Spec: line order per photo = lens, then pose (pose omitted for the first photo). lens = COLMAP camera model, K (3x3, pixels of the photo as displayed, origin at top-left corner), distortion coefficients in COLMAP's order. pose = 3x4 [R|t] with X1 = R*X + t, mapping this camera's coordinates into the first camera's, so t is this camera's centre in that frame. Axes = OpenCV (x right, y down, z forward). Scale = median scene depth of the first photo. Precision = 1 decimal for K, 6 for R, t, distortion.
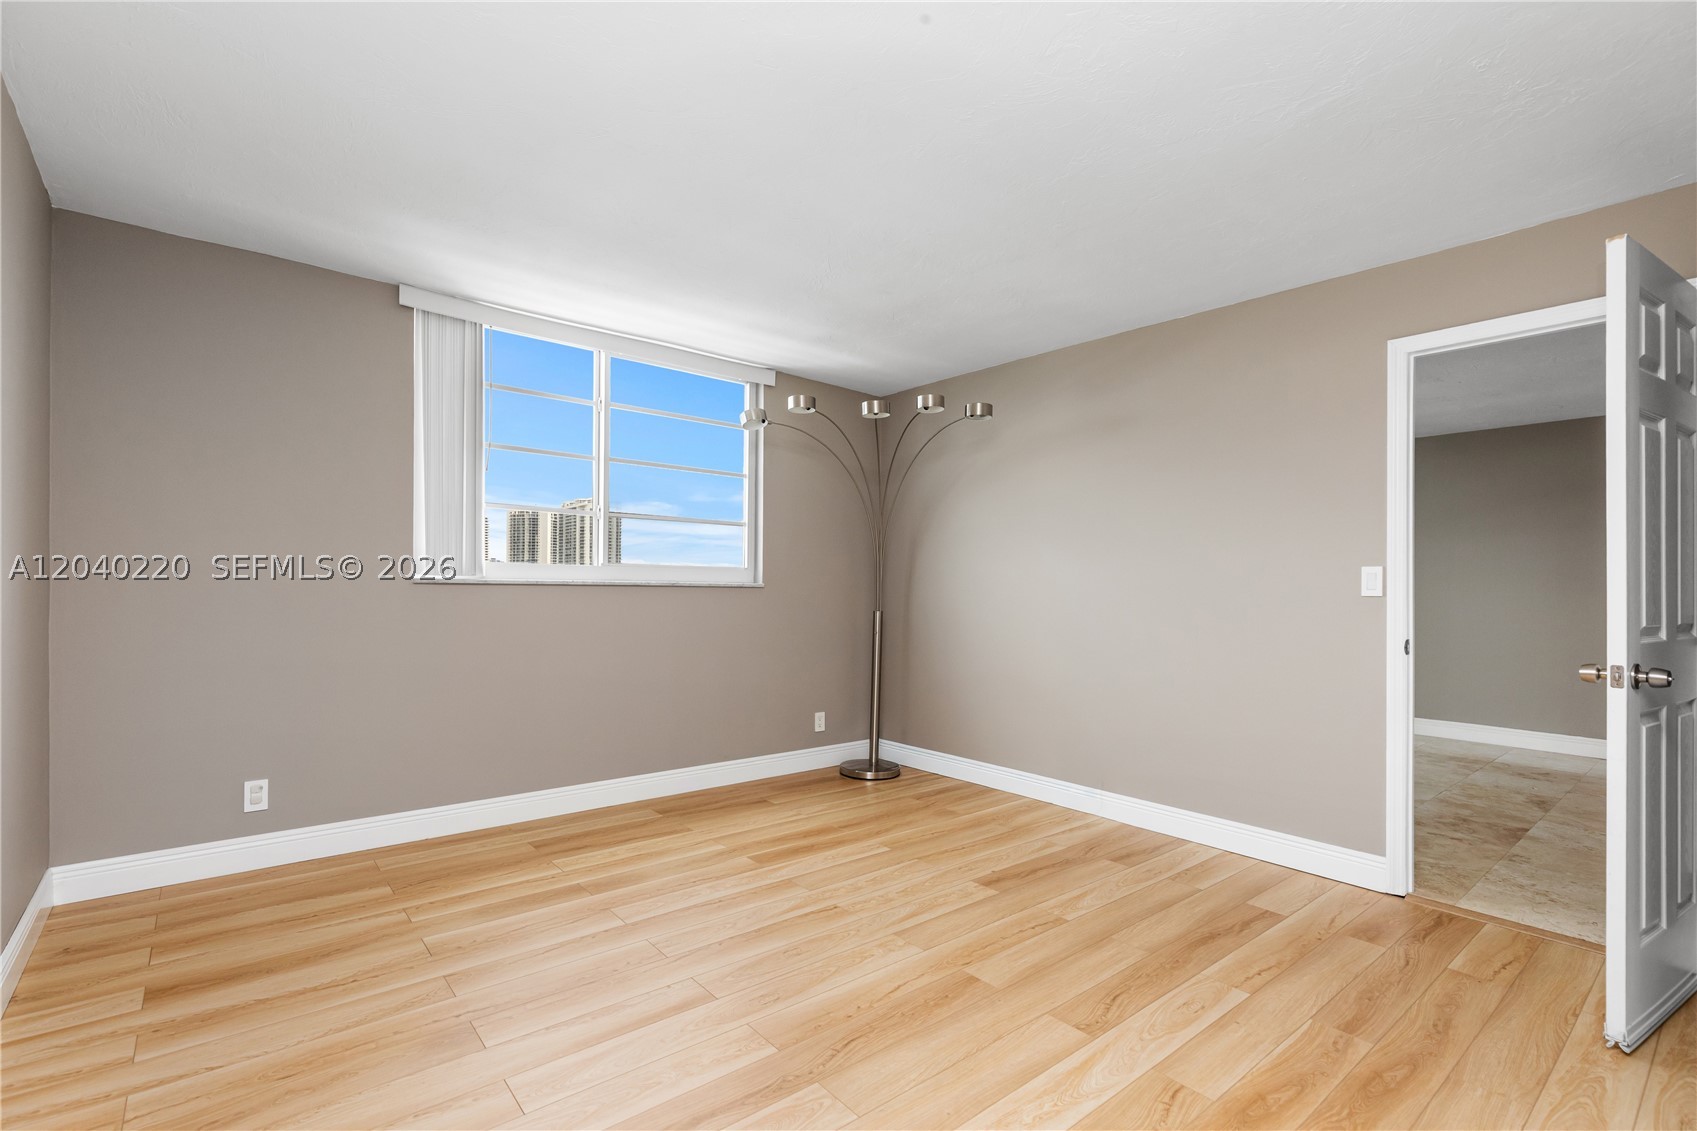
lens RADIAL K [[763.6, 0, 842.0], [0, 763.6, 569.4], [0, 0, 1]] dist [0.006893, -0.001796]
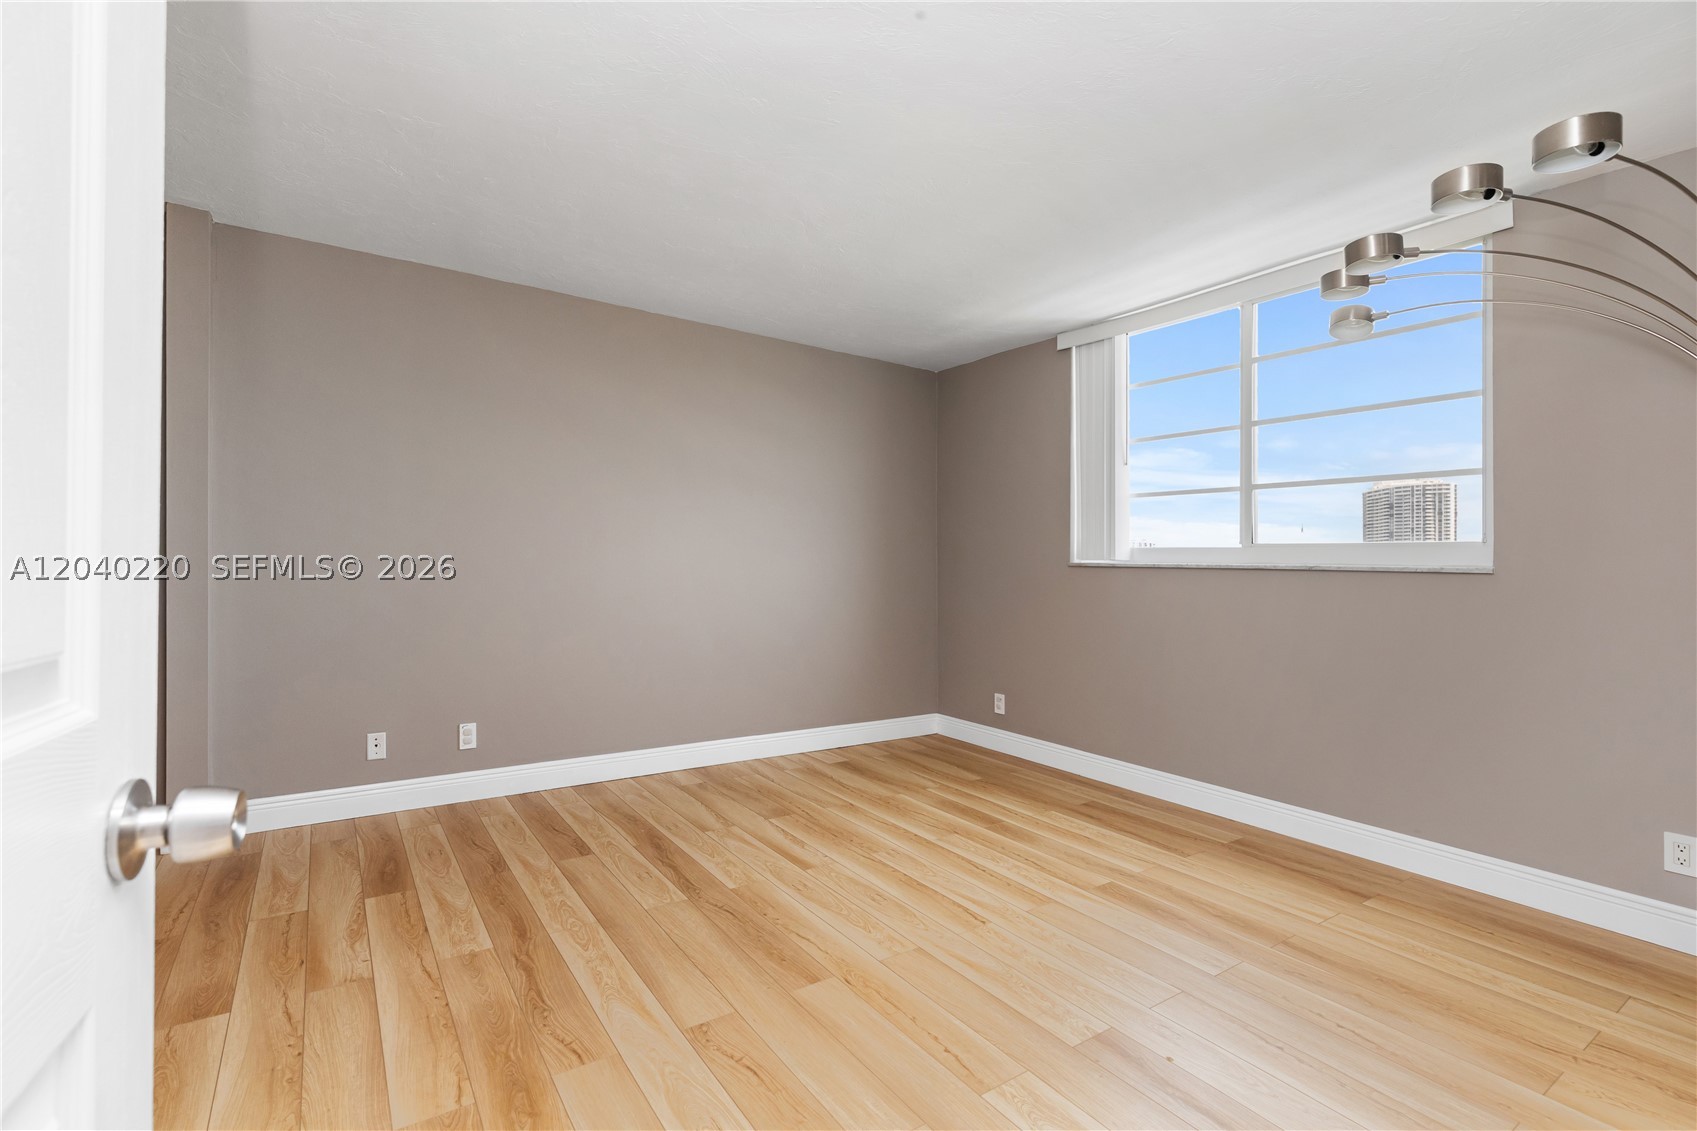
lens RADIAL K [[768.8, 0, 839.0], [0, 768.8, 560.0], [0, 0, 1]] dist [0.005186, -0.000040]
pose [[-0.092869, -0.018905, -0.995499, 0.810159], [0.004571, 0.999801, -0.019414, 0.033811], [0.995668, -0.006354, -0.092764, 0.821571]]
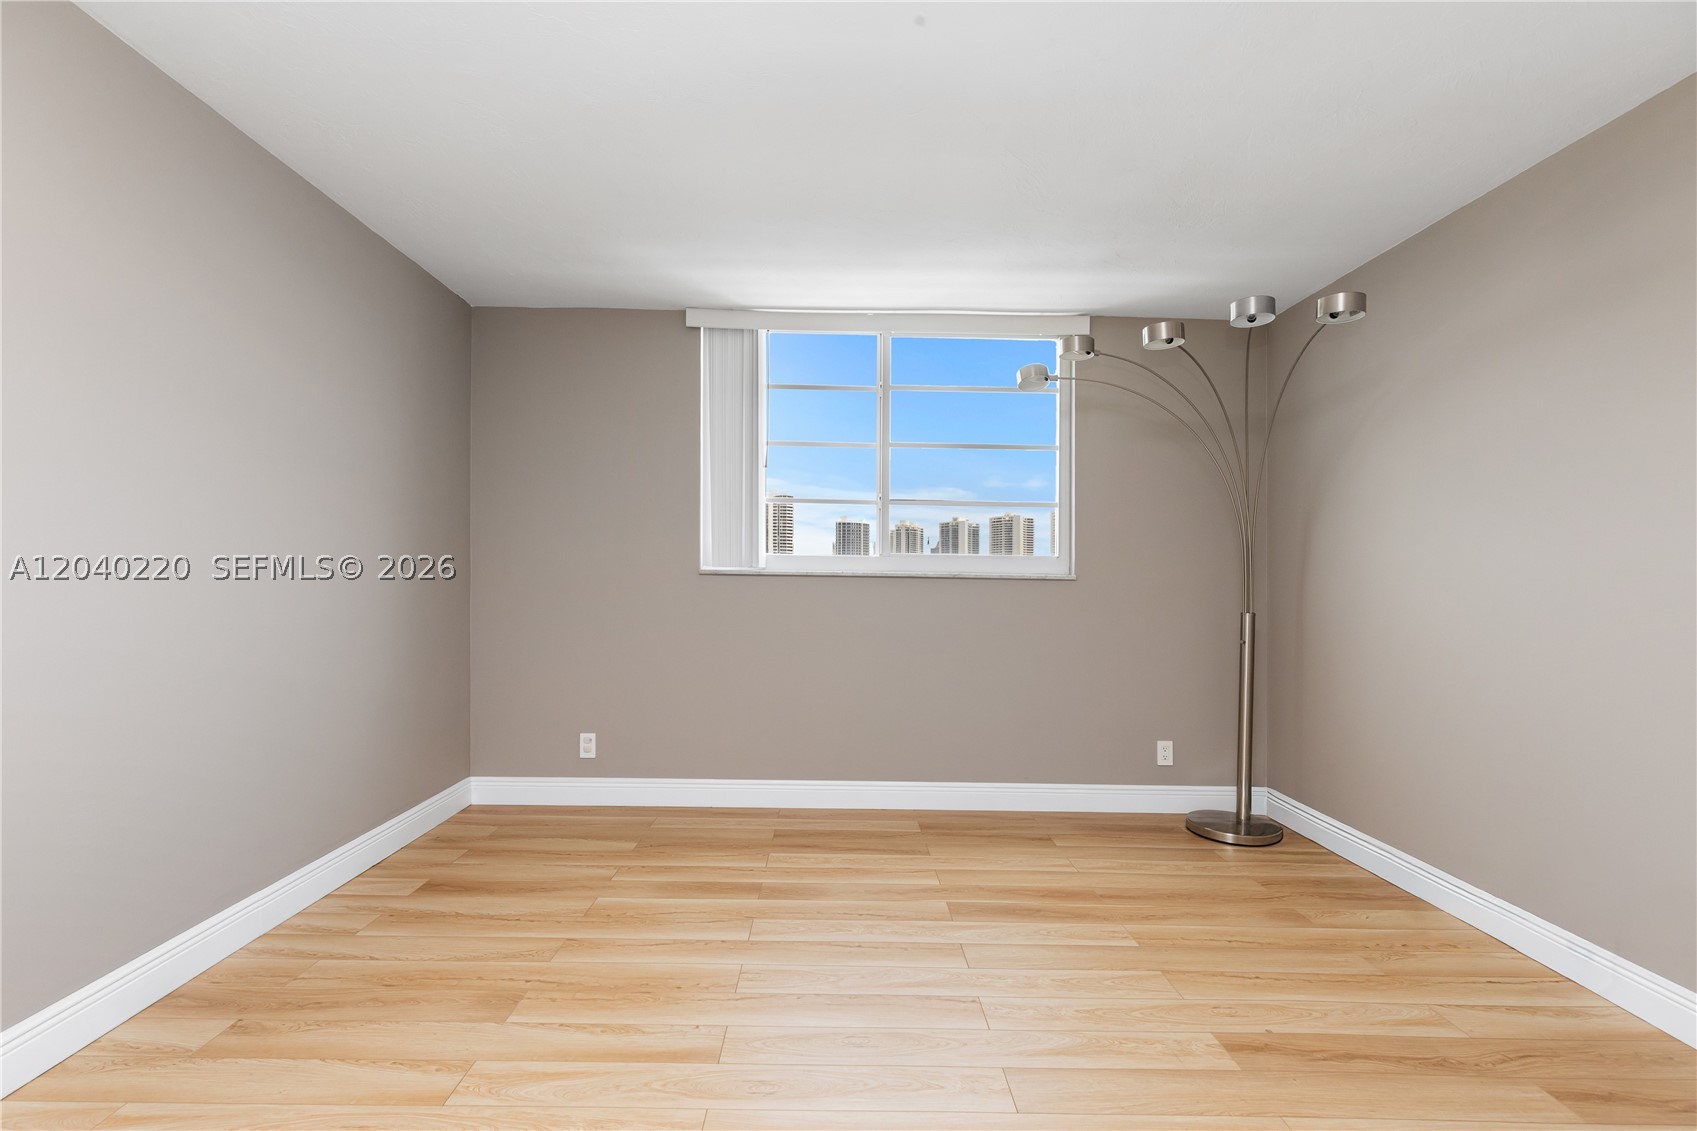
lens RADIAL K [[761.5, 0, 842.0], [0, 761.5, 558.3], [0, 0, 1]] dist [0.005535, -0.001520]
pose [[0.777860, -0.017046, -0.628207, 0.329294], [0.009750, 0.999839, -0.015057, 0.015847], [0.628362, 0.005587, 0.777901, 0.299299]]
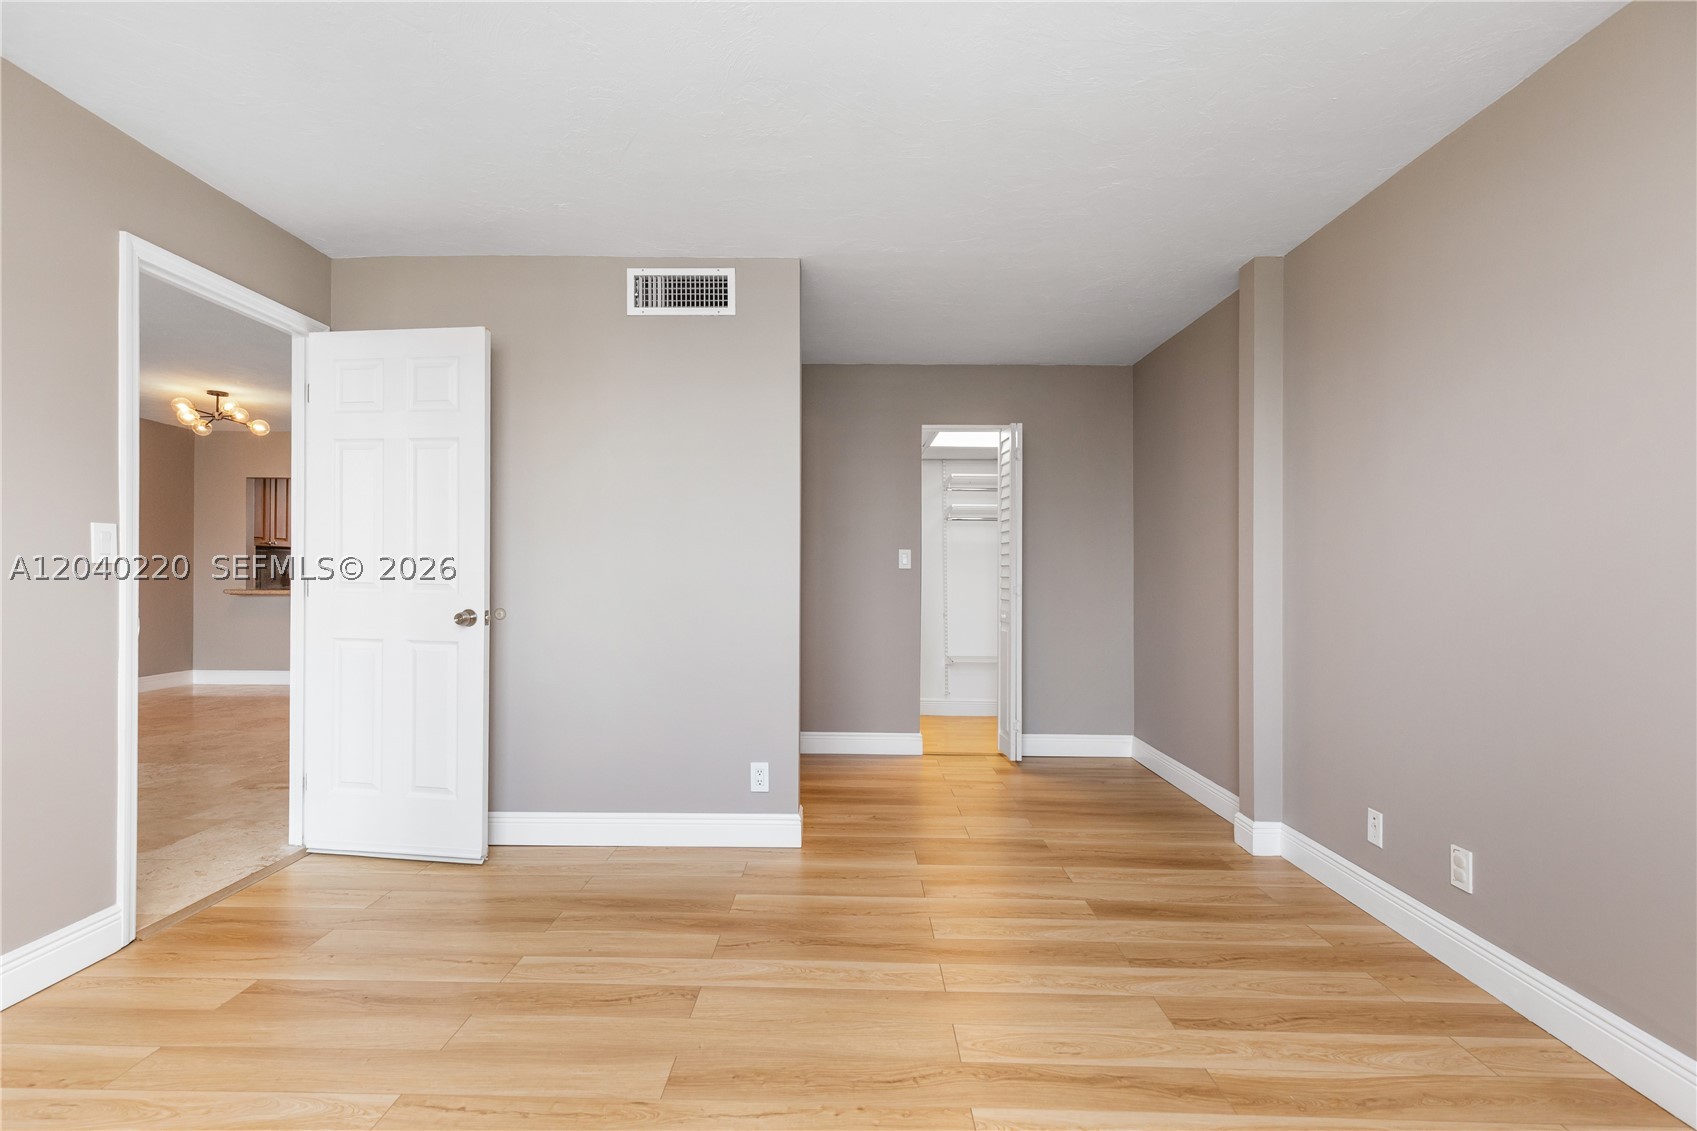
lens RADIAL K [[763.6, 0, 842.0], [0, 763.6, 569.4], [0, 0, 1]] dist [0.006893, -0.001796]
pose [[-0.761345, -0.018086, 0.648095, -0.318538], [-0.037626, 0.999159, -0.016319, 0.027916], [-0.647254, -0.036809, -0.761385, 1.090187]]
